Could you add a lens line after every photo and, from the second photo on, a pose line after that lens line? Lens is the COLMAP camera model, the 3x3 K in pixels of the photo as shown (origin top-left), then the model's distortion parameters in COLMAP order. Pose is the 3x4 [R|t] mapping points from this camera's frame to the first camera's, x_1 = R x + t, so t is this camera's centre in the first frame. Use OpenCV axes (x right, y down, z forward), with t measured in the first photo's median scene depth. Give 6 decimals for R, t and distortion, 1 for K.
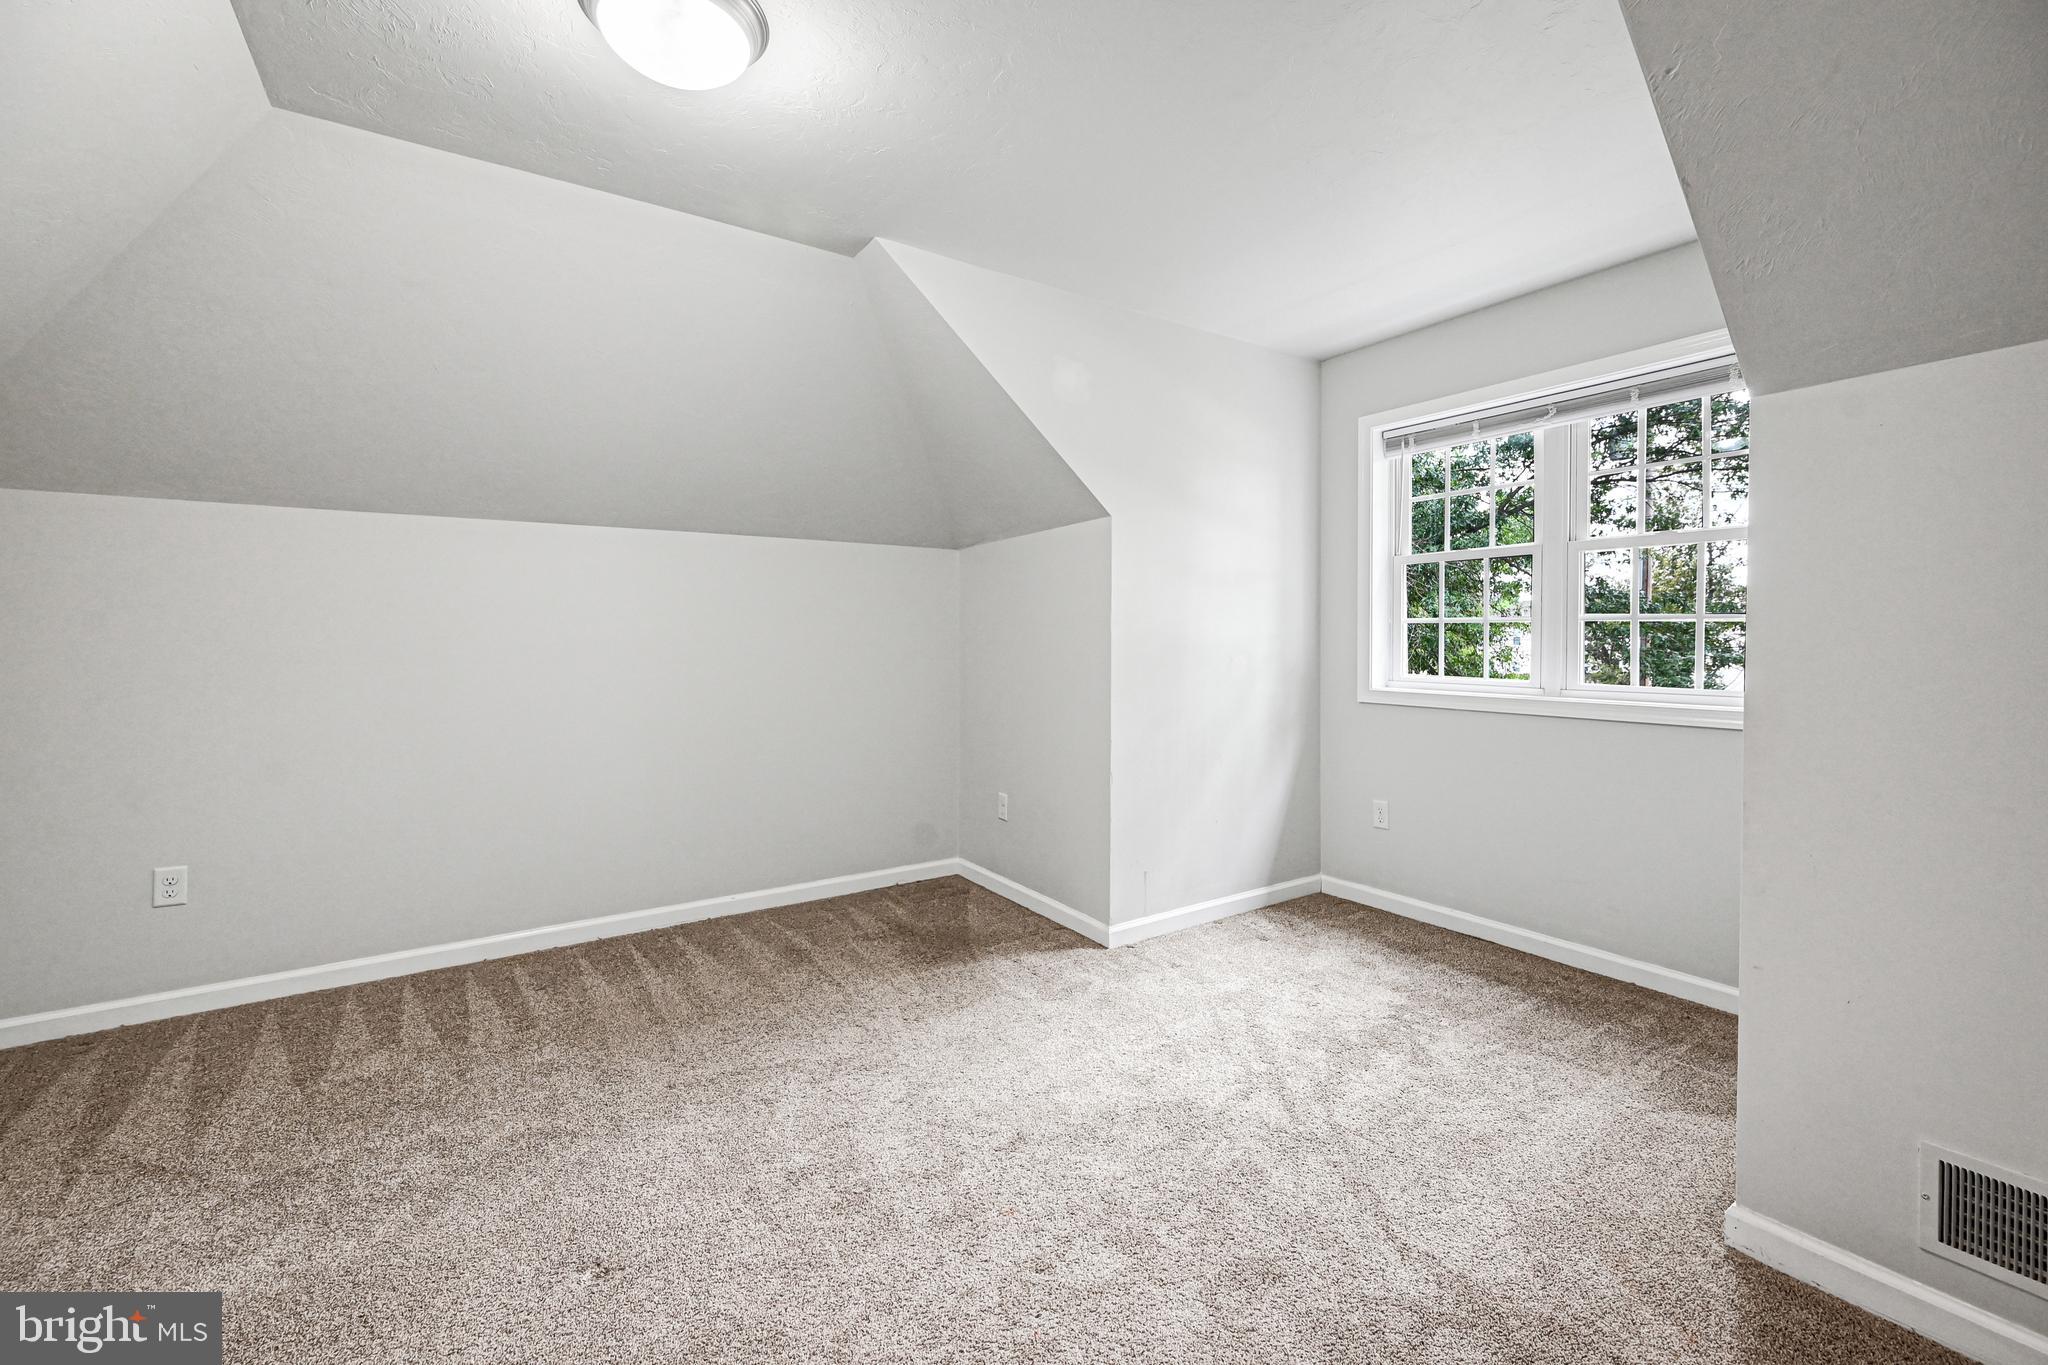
lens RADIAL K [[845.9, 0, 1071.1], [0, 845.9, 662.4], [0, 0, 1]] dist [0.001732, 0.000228]
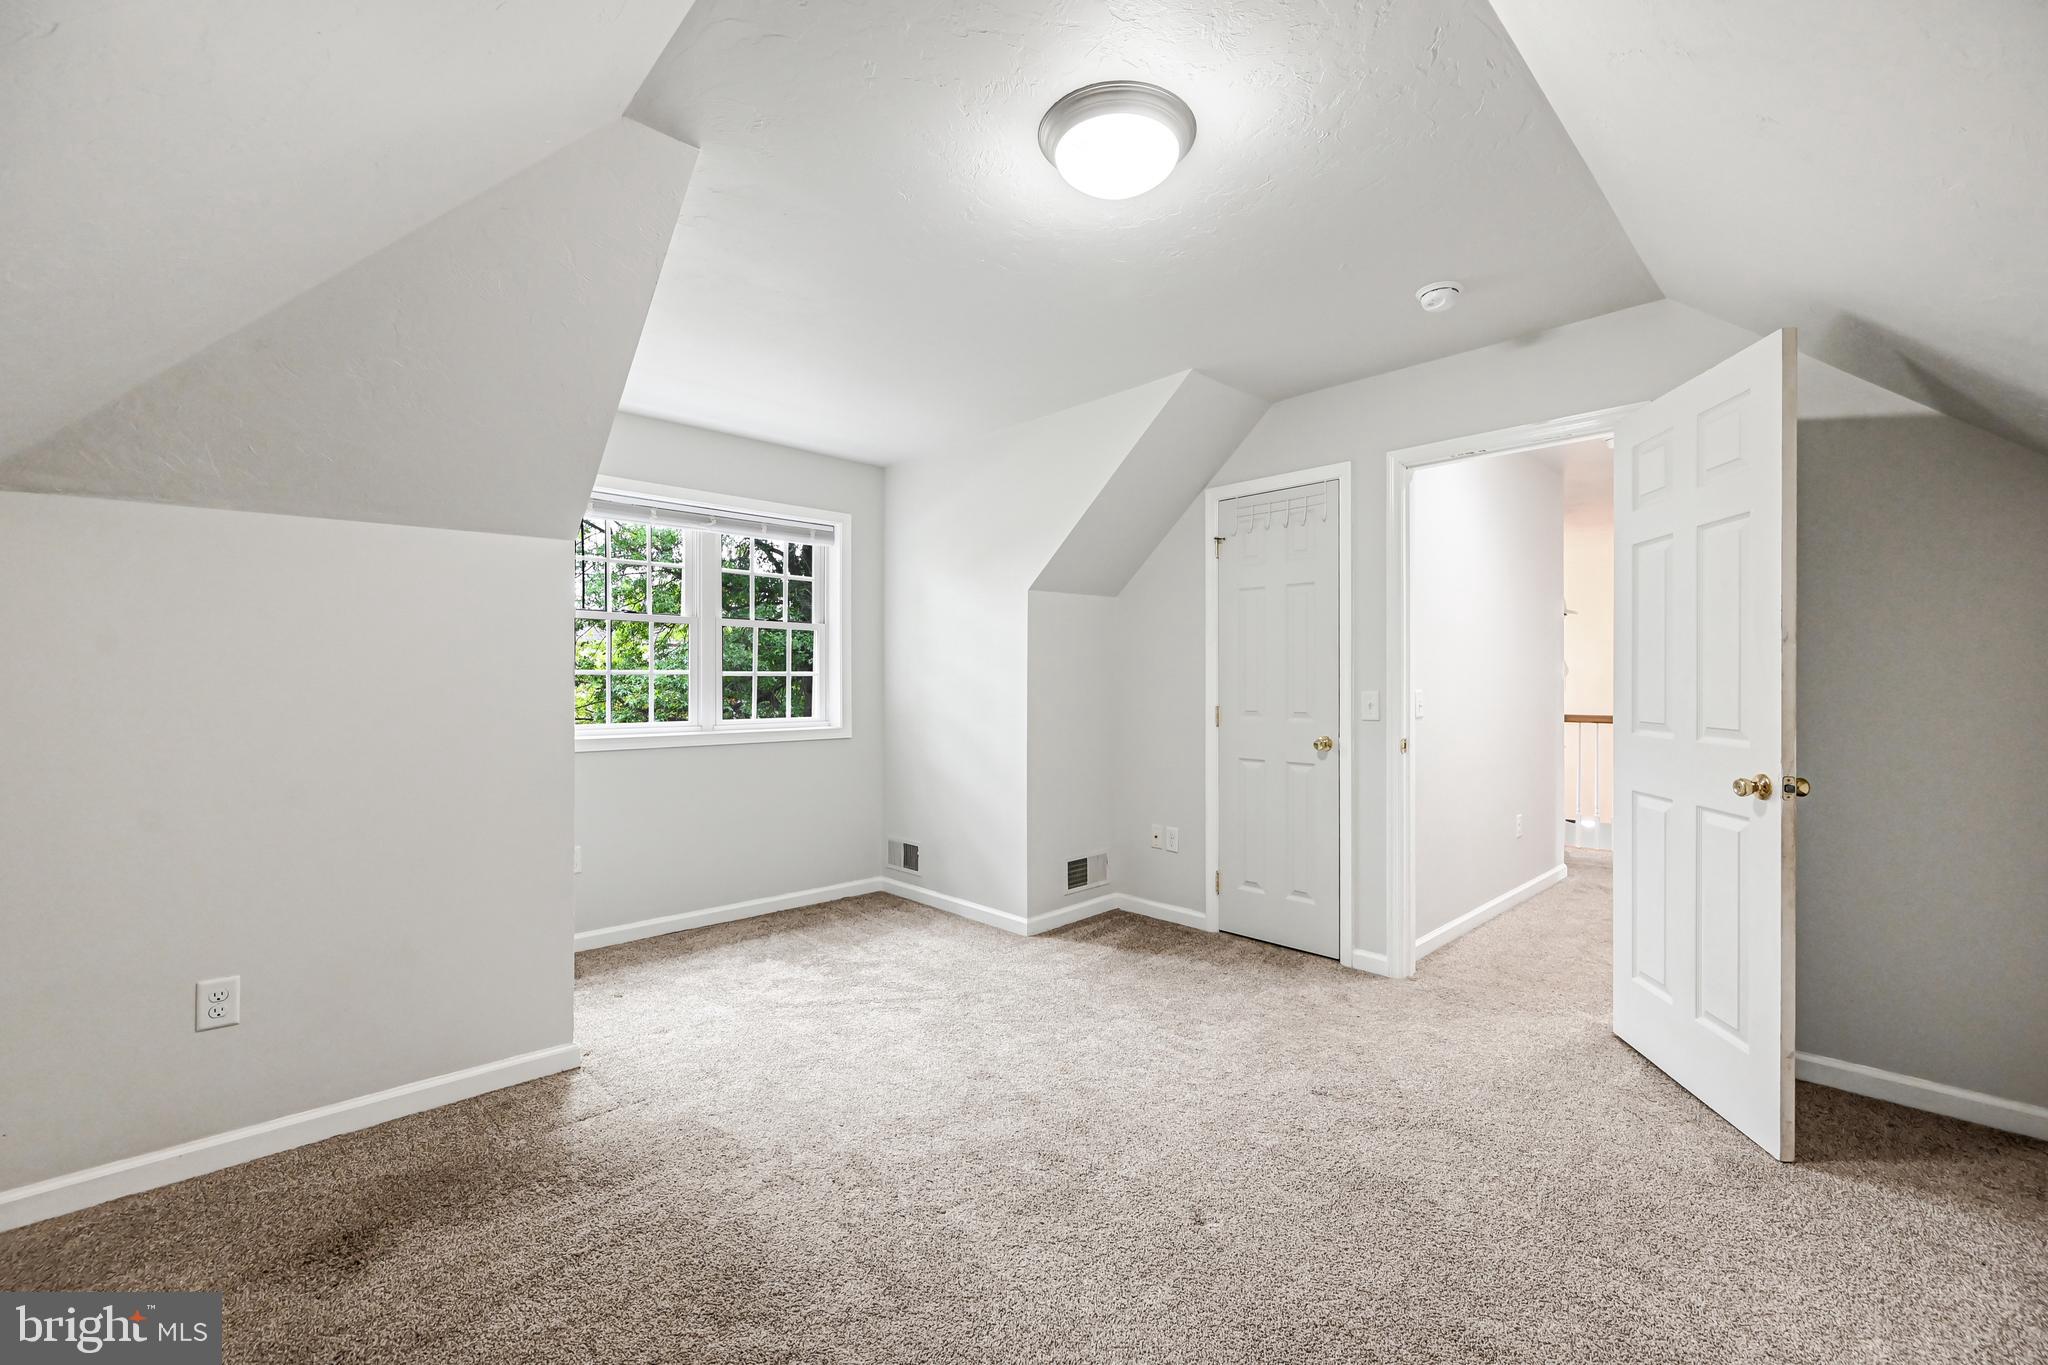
lens RADIAL K [[852.9, 0, 1024.0], [0, 852.9, 682.5], [0, 0, 1]] dist [0.000513, 0.000049]
pose [[-0.131031, 0.000181, 0.991378, -0.968111], [0.034455, 0.999397, 0.004372, -0.029243], [-0.990779, 0.034731, -0.130958, 0.770673]]
